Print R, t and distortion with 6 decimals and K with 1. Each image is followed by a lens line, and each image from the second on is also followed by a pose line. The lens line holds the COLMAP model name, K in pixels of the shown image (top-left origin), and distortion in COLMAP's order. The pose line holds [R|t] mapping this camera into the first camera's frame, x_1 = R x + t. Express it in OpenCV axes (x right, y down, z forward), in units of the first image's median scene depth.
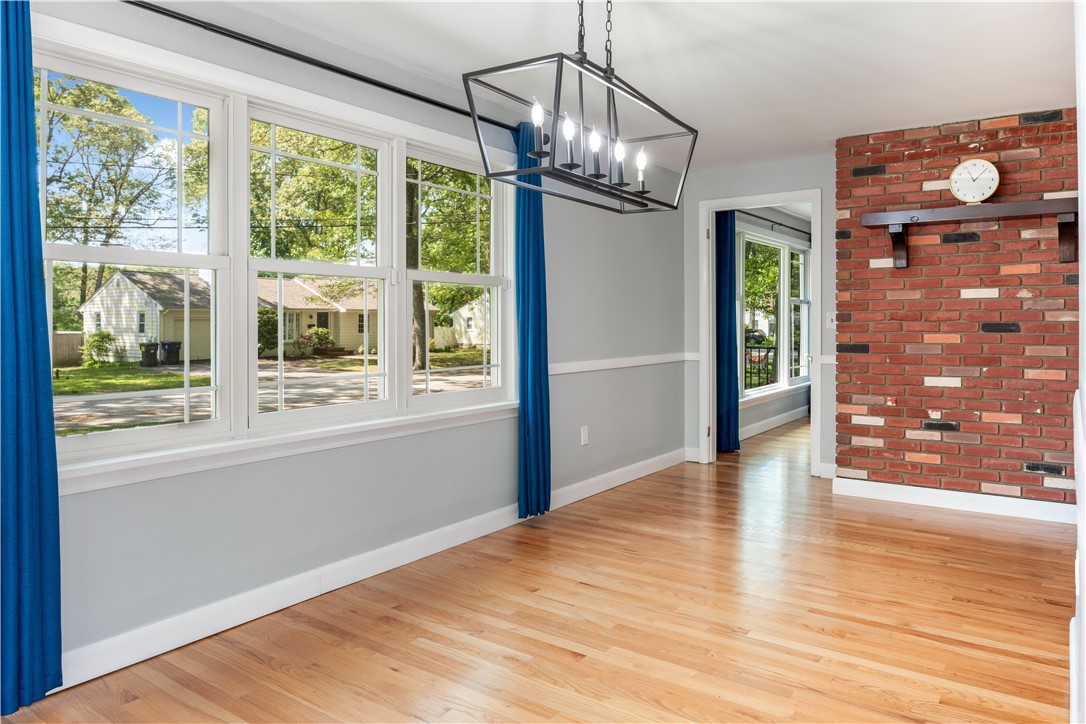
lens RADIAL K [[732.2, 0, 544.3], [0, 732.2, 353.2], [0, 0, 1]] dist [-0.005482, -0.001819]
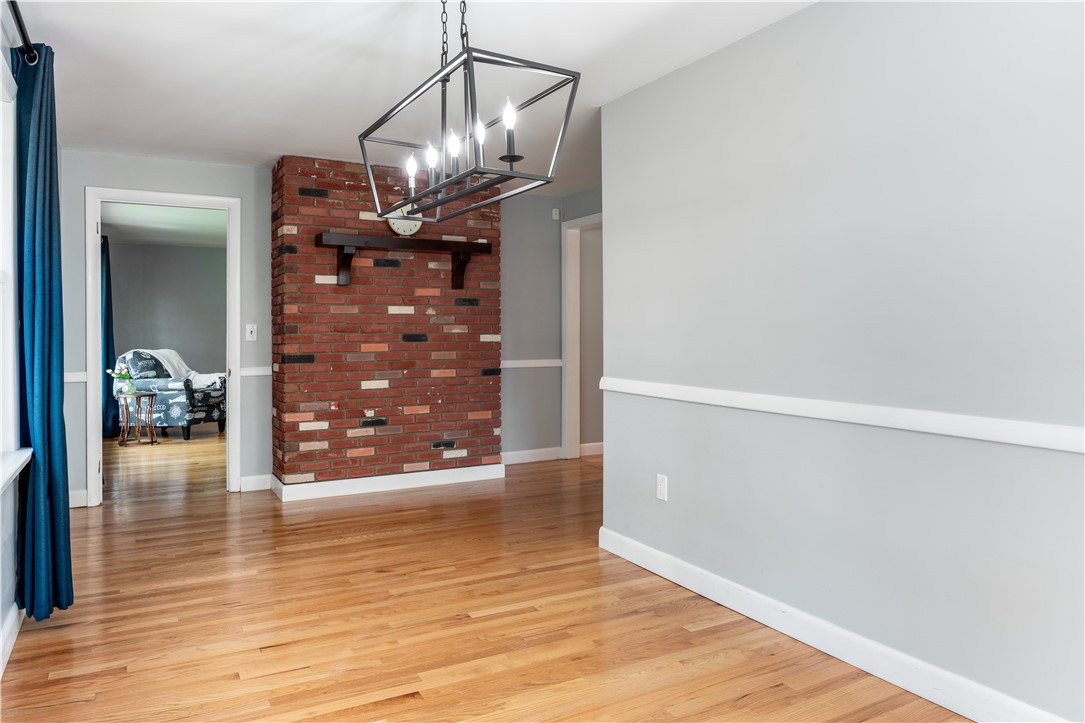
lens RADIAL K [[731.5, 0, 536.7], [0, 731.5, 362.3], [0, 0, 1]] dist [-0.005482, -0.001819]
pose [[0.432053, -0.036189, 0.901122, -0.411204], [0.040958, 0.998951, 0.020479, -0.010138], [-0.900918, 0.028060, 0.433082, 0.264902]]
